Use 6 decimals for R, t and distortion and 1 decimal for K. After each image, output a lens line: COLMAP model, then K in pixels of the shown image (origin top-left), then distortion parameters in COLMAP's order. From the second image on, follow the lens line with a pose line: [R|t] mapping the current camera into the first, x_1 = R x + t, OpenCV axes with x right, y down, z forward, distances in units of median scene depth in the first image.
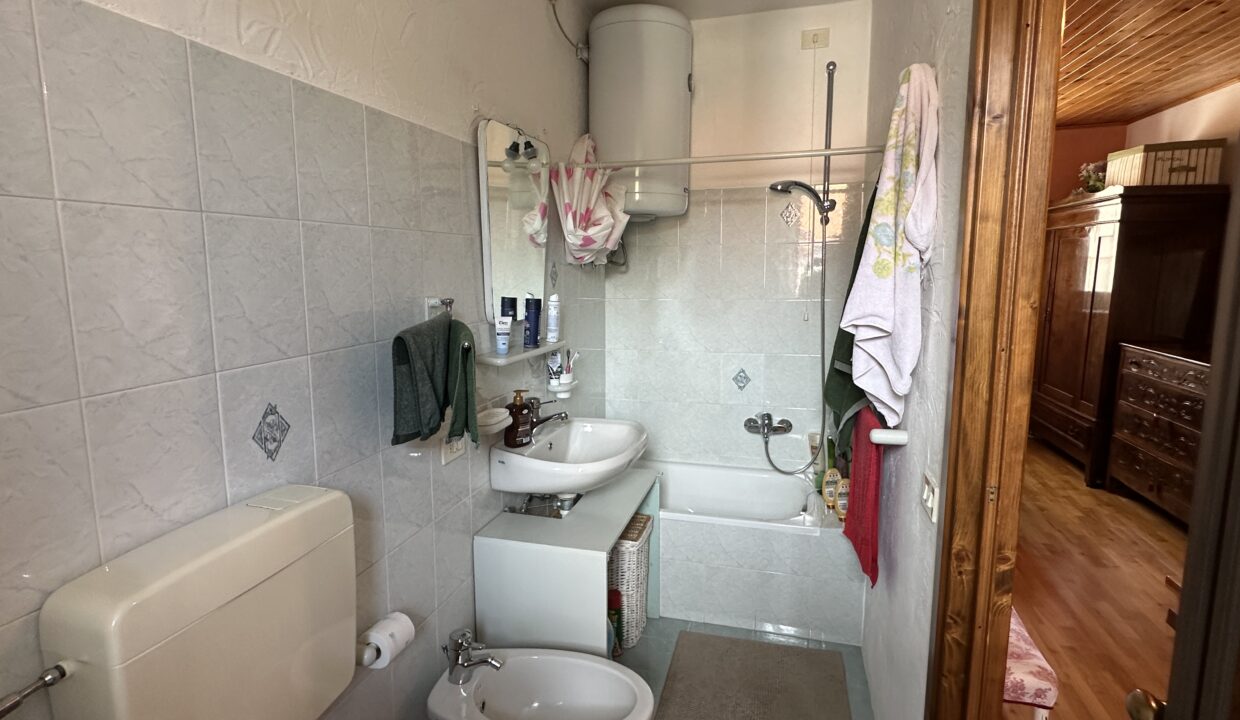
lens RADIAL K [[615.8, 0, 620.0], [0, 615.8, 360.0], [0, 0, 1]] dist [0.000737, 0.000561]
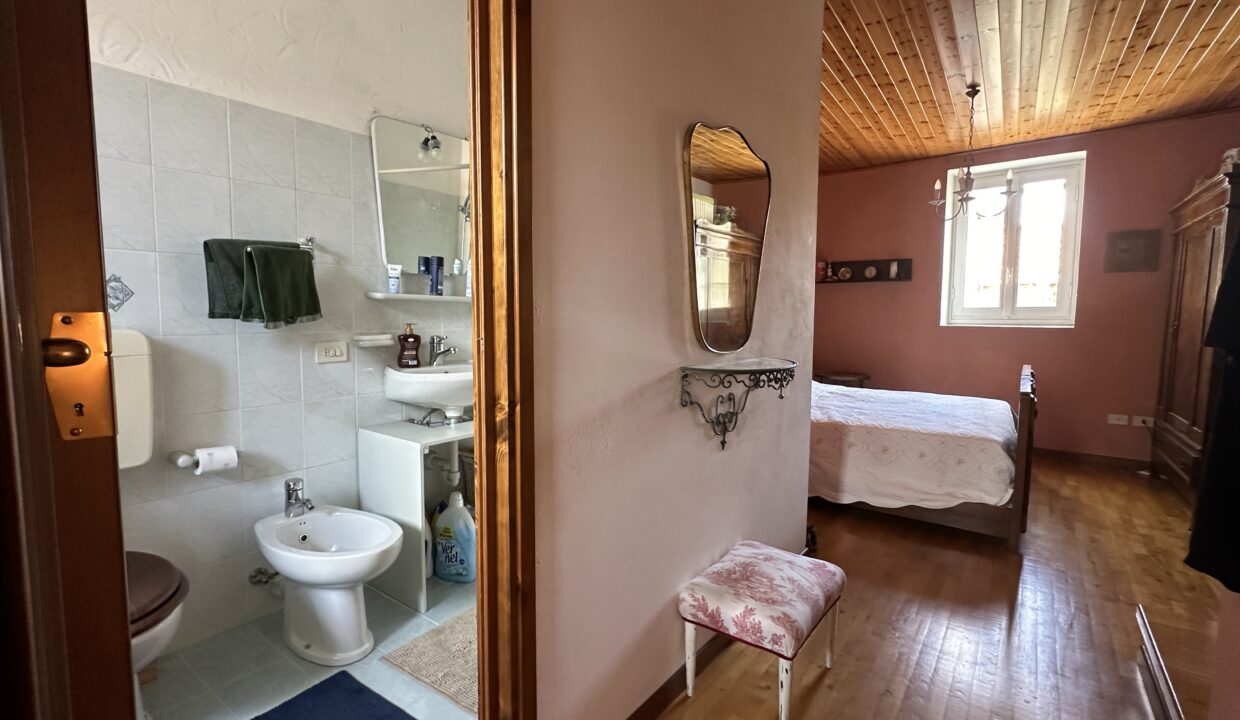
lens RADIAL K [[551.1, 0, 620.0], [0, 551.1, 360.0], [0, 0, 1]] dist [-0.002440, -0.000277]
pose [[0.932998, 0.046170, -0.356908, 0.742220], [-0.069306, 0.996223, -0.052302, 0.173132], [0.353145, 0.073533, 0.932674, 0.091418]]
